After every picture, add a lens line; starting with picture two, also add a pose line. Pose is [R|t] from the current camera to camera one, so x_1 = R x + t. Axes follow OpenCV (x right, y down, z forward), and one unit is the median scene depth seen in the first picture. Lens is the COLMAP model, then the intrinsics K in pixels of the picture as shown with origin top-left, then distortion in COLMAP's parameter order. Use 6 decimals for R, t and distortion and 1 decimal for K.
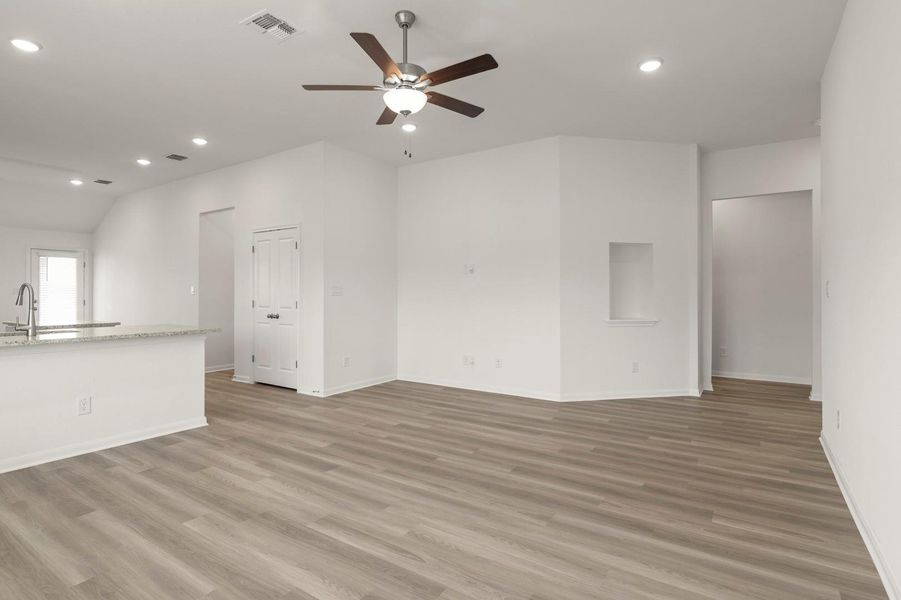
lens RADIAL K [[456.9, 0, 445.9], [0, 456.9, 292.9], [0, 0, 1]] dist [-0.002366, 0.000843]
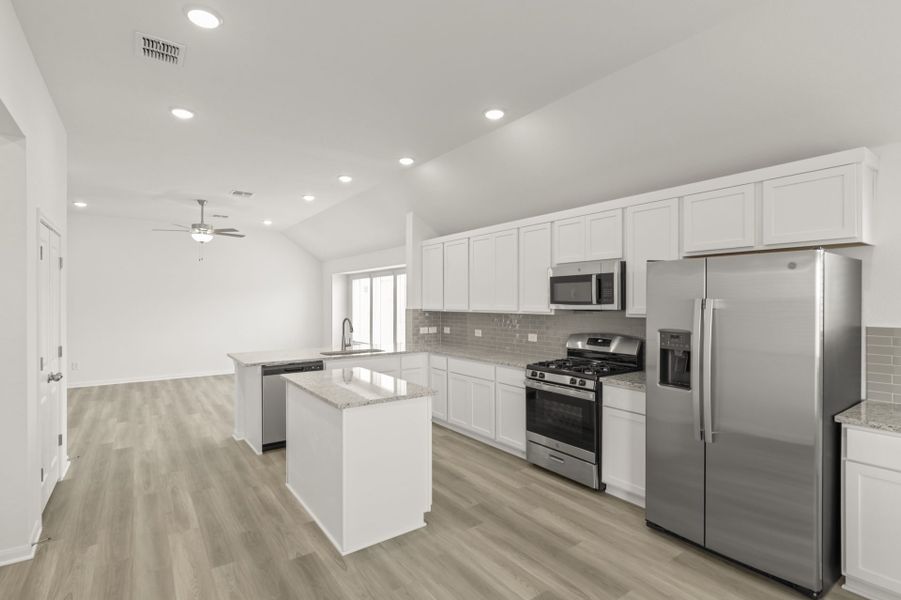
lens RADIAL K [[438.2, 0, 451.4], [0, 438.2, 303.1], [0, 0, 1]] dist [-0.008167, 0.003647]
pose [[-0.938979, -0.002094, 0.343968, -1.003259], [-0.001237, 0.999996, 0.002711, -0.043571], [-0.343972, 0.002120, -0.938977, 1.293850]]
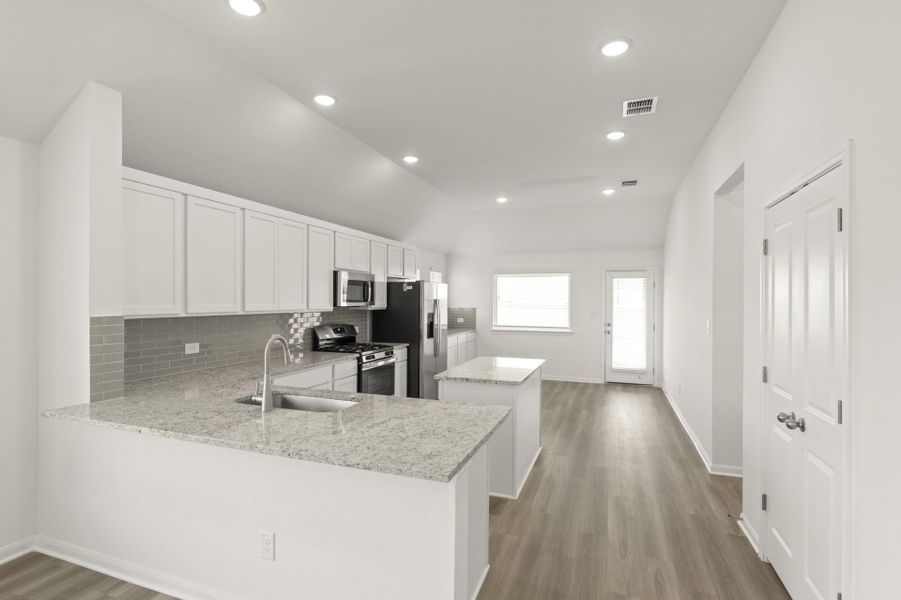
lens RADIAL K [[438.2, 0, 454.0], [0, 438.2, 303.0], [0, 0, 1]] dist [-0.008167, 0.003647]
pose [[0.244431, 0.006909, -0.969642, -0.098251], [-0.003377, 0.999975, 0.006274, -0.044518], [0.969661, 0.001741, 0.244448, 0.619585]]
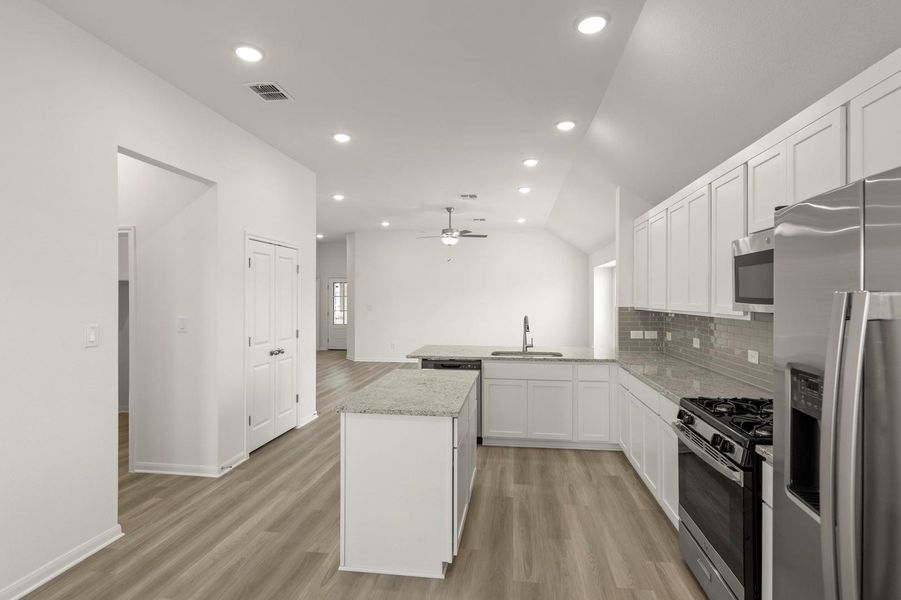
lens RADIAL K [[438.2, 0, 453.7], [0, 438.2, 297.3], [0, 0, 1]] dist [-0.008167, 0.003647]
pose [[-0.439666, -0.001408, 0.898160, -1.157288], [-0.003348, 0.999994, -0.000071, -0.044228], [-0.898155, -0.003038, -0.439668, 1.017210]]
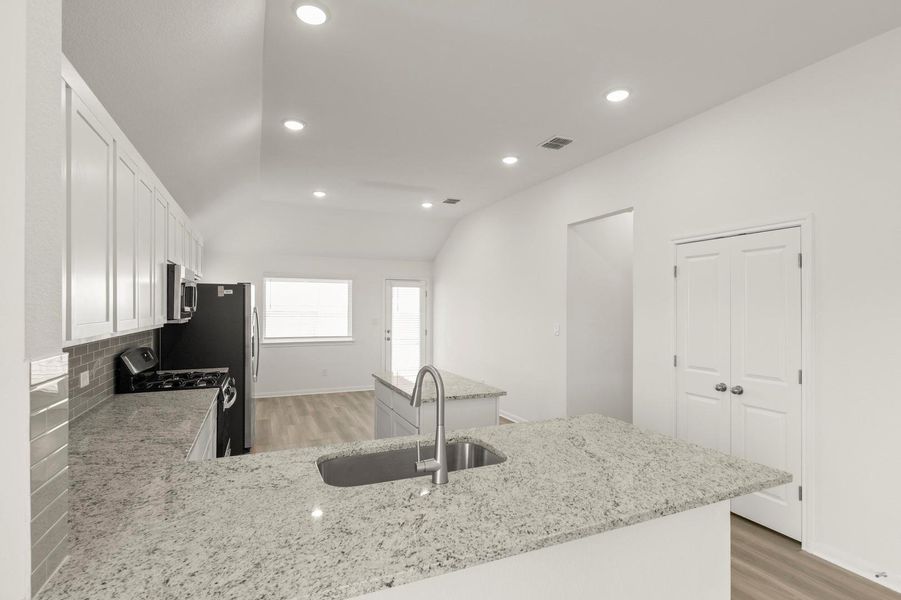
lens RADIAL K [[438.2, 0, 452.7], [0, 438.2, 306.0], [0, 0, 1]] dist [-0.008167, 0.003647]
pose [[0.848186, -0.001149, -0.529697, -0.367040], [-0.001096, 0.999992, -0.003924, -0.046633], [0.529698, 0.003909, 0.848178, 0.348714]]
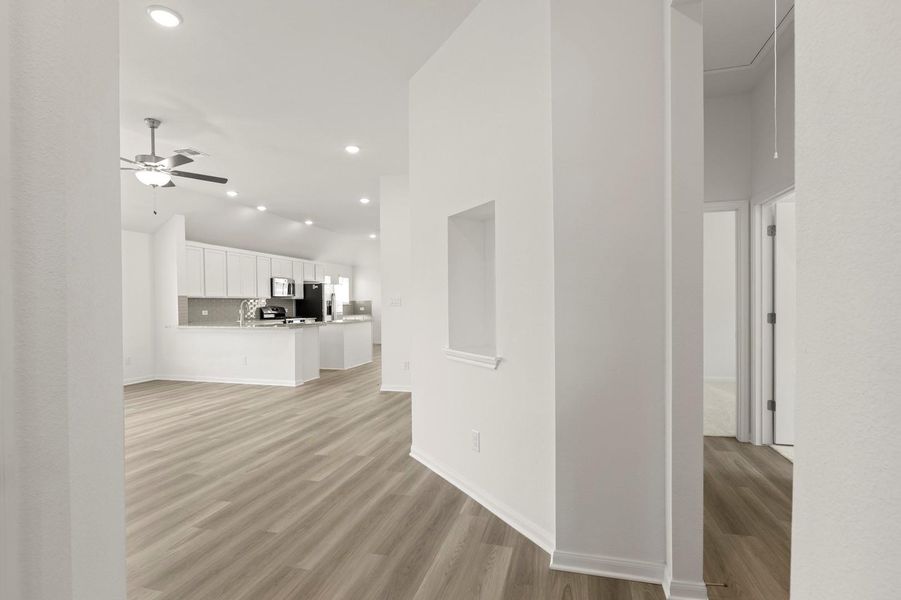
lens RADIAL K [[438.2, 0, 456.8], [0, 438.2, 312.0], [0, 0, 1]] dist [-0.008167, 0.003647]
pose [[0.332803, 0.014368, -0.942887, 0.774759], [0.009386, 0.999784, 0.018548, 0.001113], [0.942950, -0.015023, 0.332596, 0.706819]]
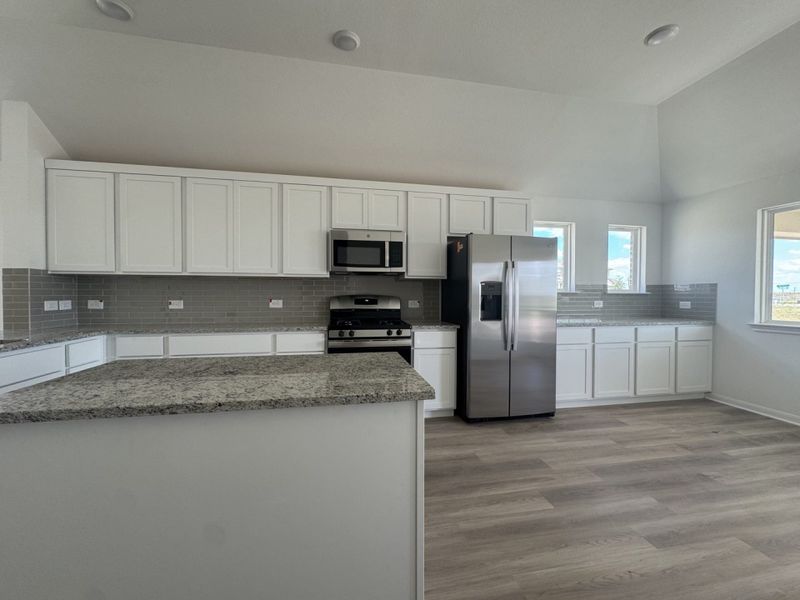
lens RADIAL K [[322.0, 0, 397.2], [0, 322.0, 301.2], [0, 0, 1]] dist [-0.002164, 0.000178]
pose [[-0.709107, 0.010406, -0.705024, -0.631233], [-0.003708, 0.999822, 0.018487, 0.004356], [0.705091, 0.015723, -0.708942, 1.045203]]
